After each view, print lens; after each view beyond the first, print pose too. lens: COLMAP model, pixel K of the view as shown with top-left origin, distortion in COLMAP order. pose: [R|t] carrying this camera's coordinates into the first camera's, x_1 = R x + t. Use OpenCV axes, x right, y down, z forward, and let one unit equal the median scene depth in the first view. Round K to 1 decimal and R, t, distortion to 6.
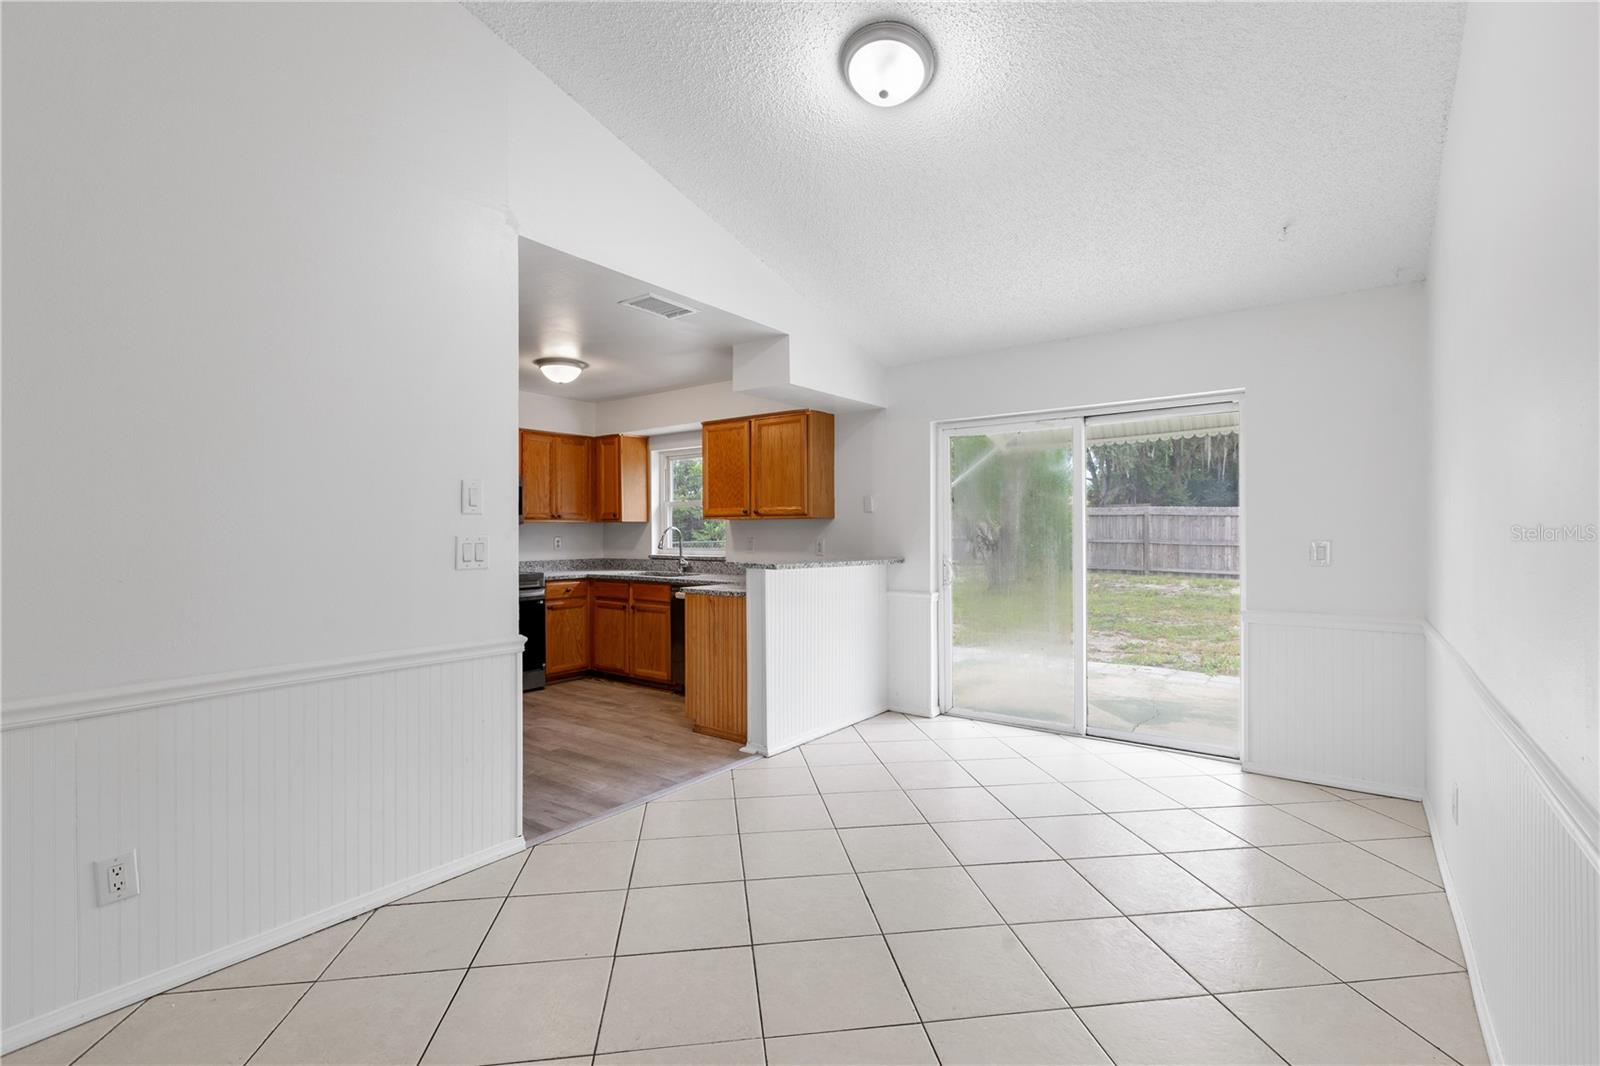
lens RADIAL K [[723.0, 0, 804.5], [0, 723.0, 530.7], [0, 0, 1]] dist [0.003897, 0.000494]
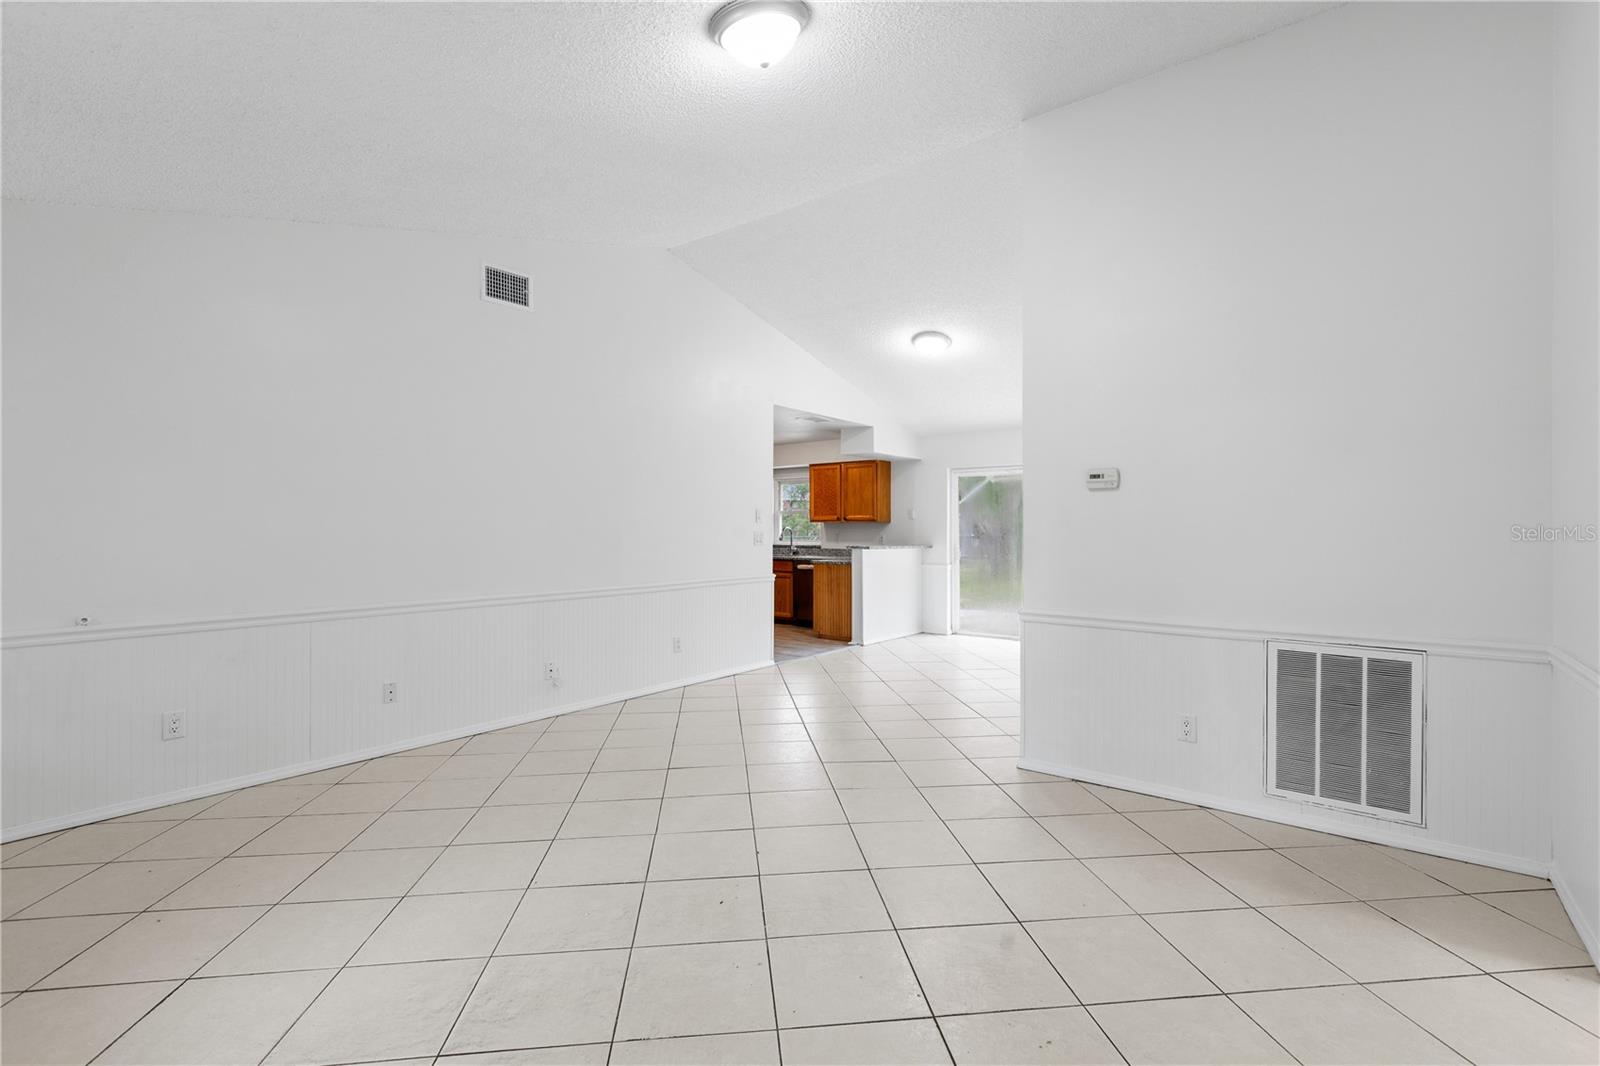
lens RADIAL K [[719.7, 0, 812.3], [0, 719.7, 539.1], [0, 0, 1]] dist [-0.004093, -0.000150]
pose [[0.999956, 0.001352, -0.009231, -0.133135], [-0.001222, 0.999900, 0.014093, -0.001040], [0.009249, -0.014082, 0.999858, -0.729307]]
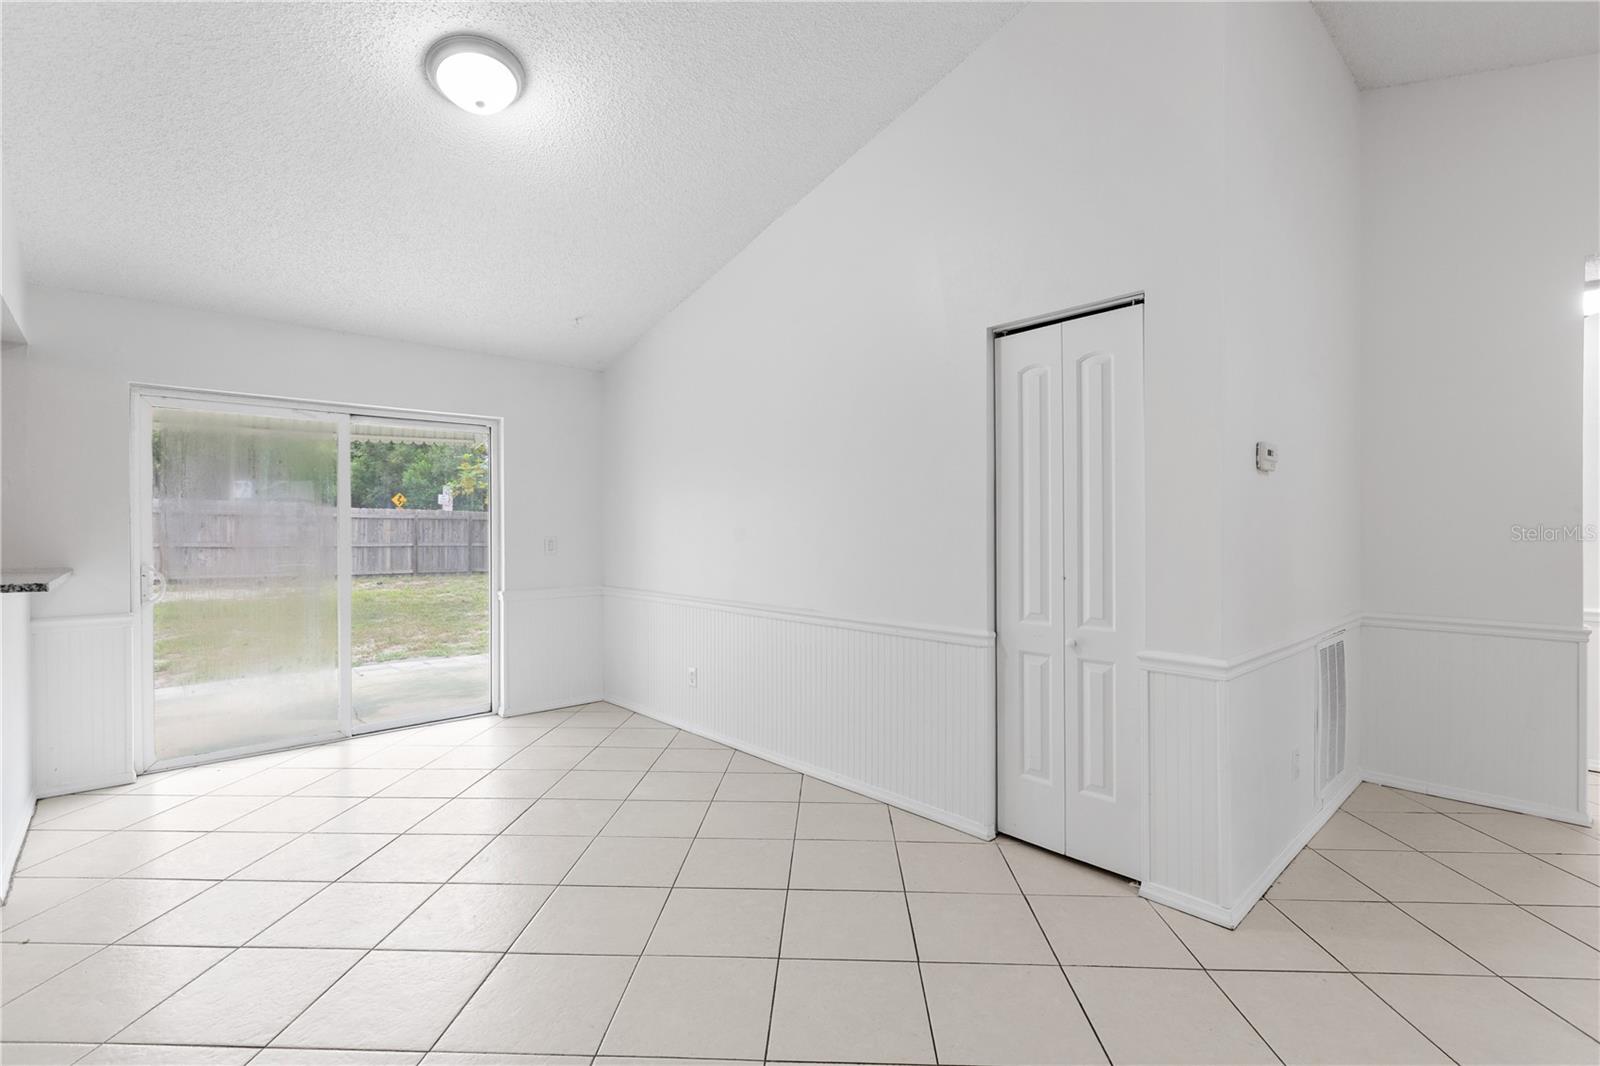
lens RADIAL K [[723.0, 0, 804.5], [0, 723.0, 530.7], [0, 0, 1]] dist [0.003897, 0.000494]
pose [[0.181998, -0.001756, 0.983297, -0.406127], [0.000734, 0.999998, 0.001650, 0.000269], [-0.983299, 0.000422, 0.181999, 0.180089]]
